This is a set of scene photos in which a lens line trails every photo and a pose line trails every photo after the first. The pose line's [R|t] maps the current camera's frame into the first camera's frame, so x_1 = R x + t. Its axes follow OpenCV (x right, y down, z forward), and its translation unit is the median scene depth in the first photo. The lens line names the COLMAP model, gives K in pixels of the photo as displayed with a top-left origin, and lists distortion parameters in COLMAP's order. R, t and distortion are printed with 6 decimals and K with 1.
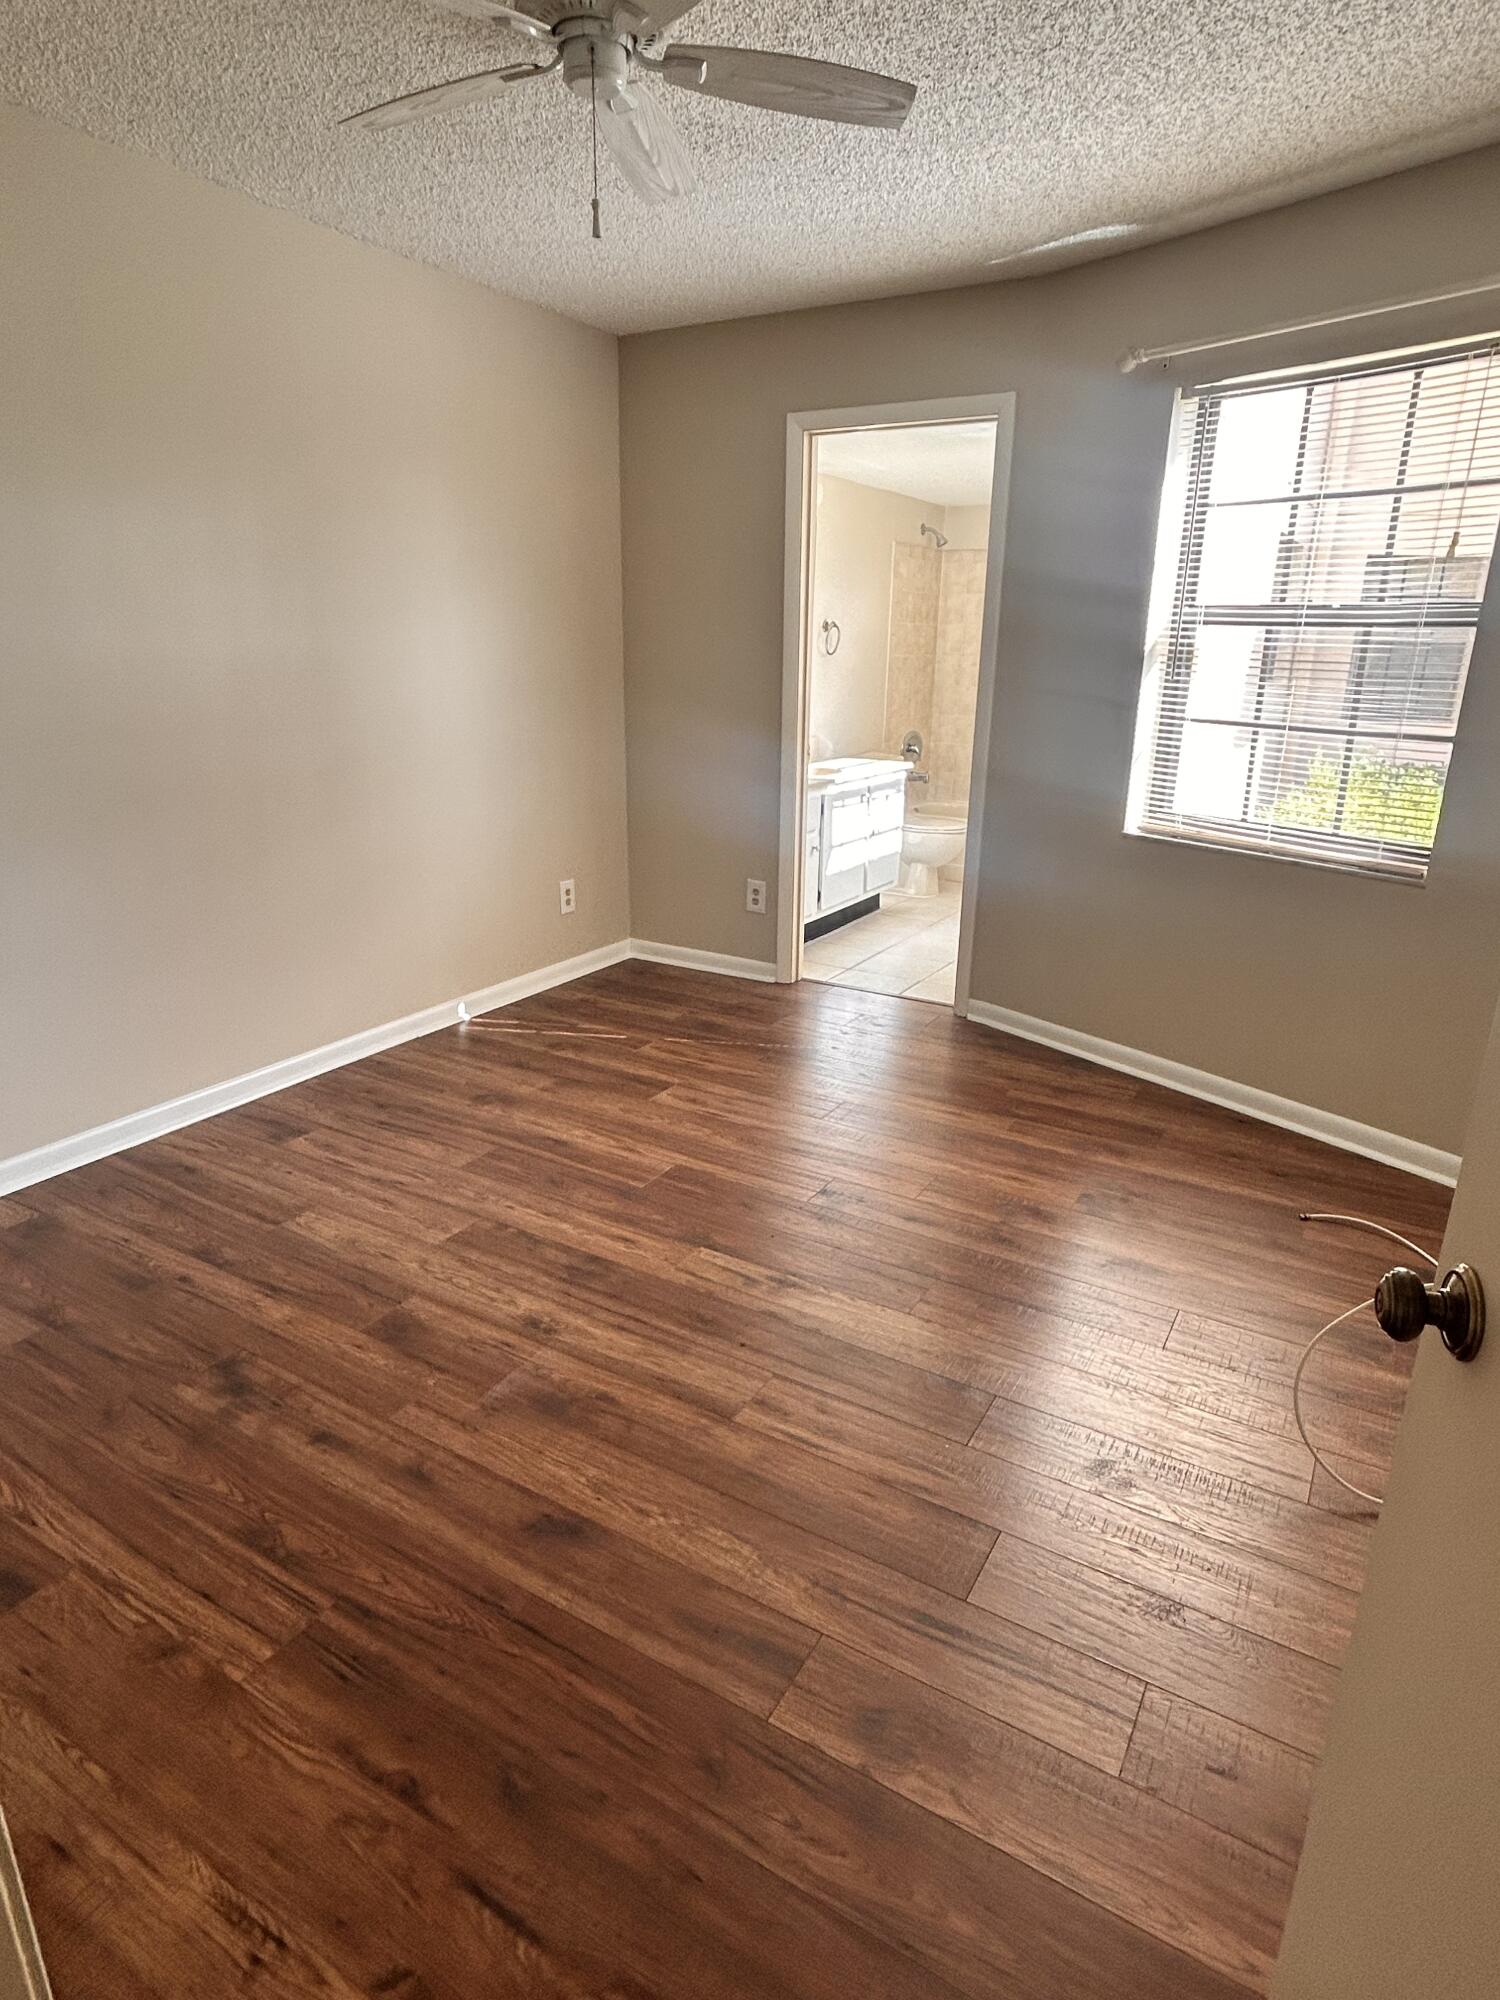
lens RADIAL K [[1118.7, 0, 751.2], [0, 1118.7, 998.5], [0, 0, 1]] dist [-0.002970, -0.000120]
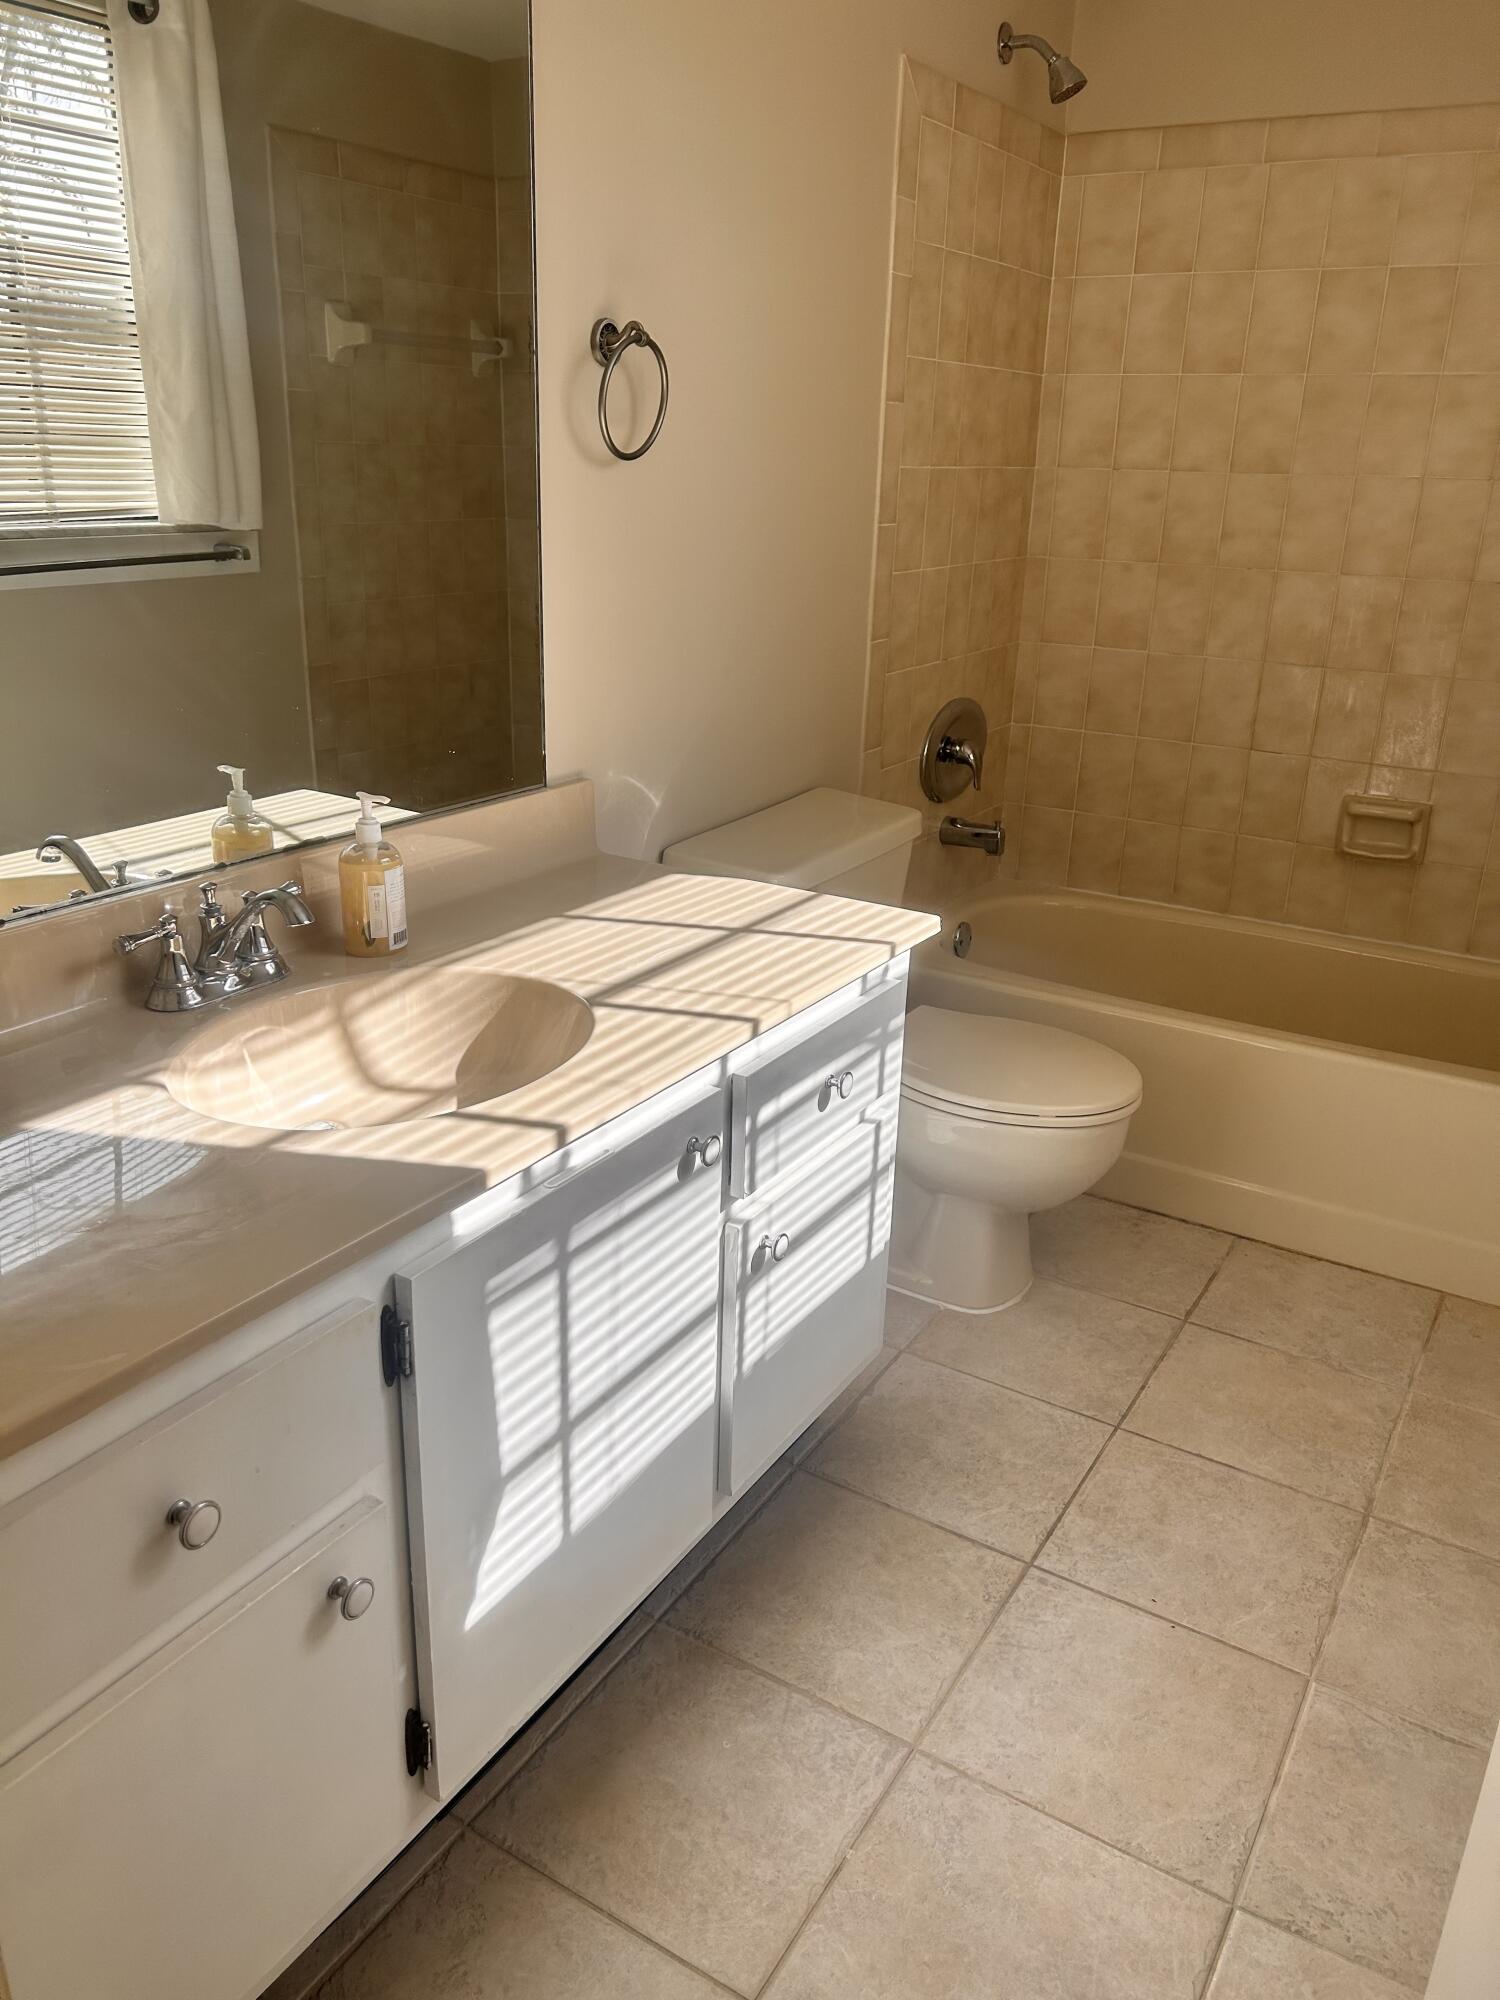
lens RADIAL K [[1499.2, 0, 749.0], [0, 1499.2, 1007.2], [0, 0, 1]] dist [0.013635, 0.003213]
pose [[0.999883, 0.013231, -0.007711, 0.087938], [-0.012796, 0.998459, 0.054003, -0.173447], [0.008414, -0.053898, 0.998511, 0.557303]]
